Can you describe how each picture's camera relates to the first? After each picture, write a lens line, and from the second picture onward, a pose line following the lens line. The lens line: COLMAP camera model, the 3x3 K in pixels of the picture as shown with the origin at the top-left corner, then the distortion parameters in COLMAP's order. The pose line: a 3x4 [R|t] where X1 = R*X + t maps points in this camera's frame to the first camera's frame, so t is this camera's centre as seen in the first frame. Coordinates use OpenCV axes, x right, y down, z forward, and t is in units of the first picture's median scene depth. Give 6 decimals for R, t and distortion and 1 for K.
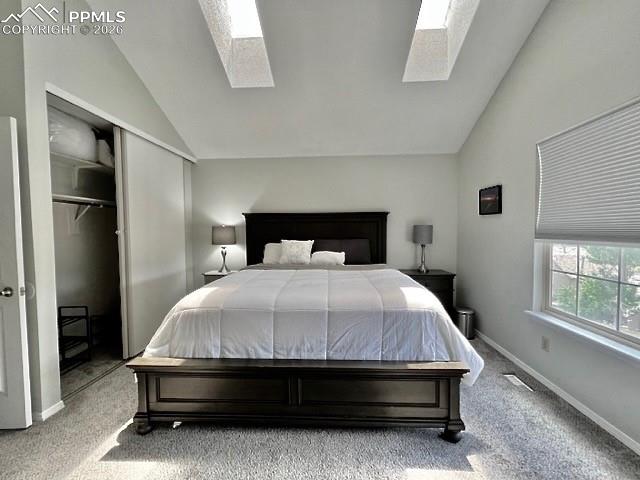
lens RADIAL K [[255.7, 0, 320.3], [0, 255.7, 238.4], [0, 0, 1]] dist [-0.002175, 0.000697]
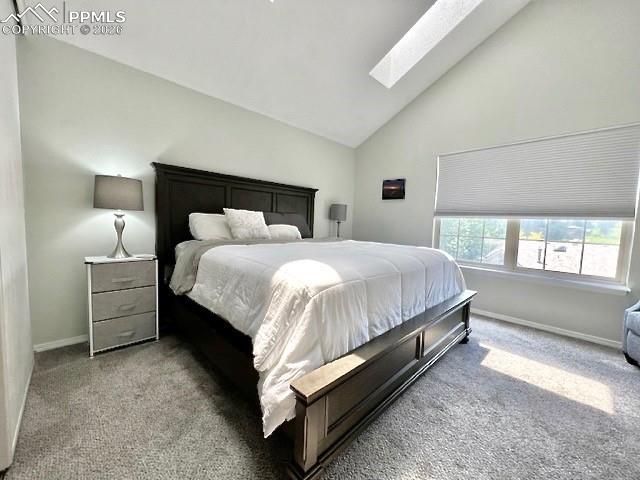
lens RADIAL K [[255.7, 0, 321.7], [0, 255.7, 239.2], [0, 0, 1]] dist [-0.002175, 0.000697]
pose [[0.674896, -0.018255, 0.737687, -0.585631], [-0.018646, 0.998953, 0.041780, 0.067698], [-0.737677, -0.041952, 0.673849, 0.318430]]
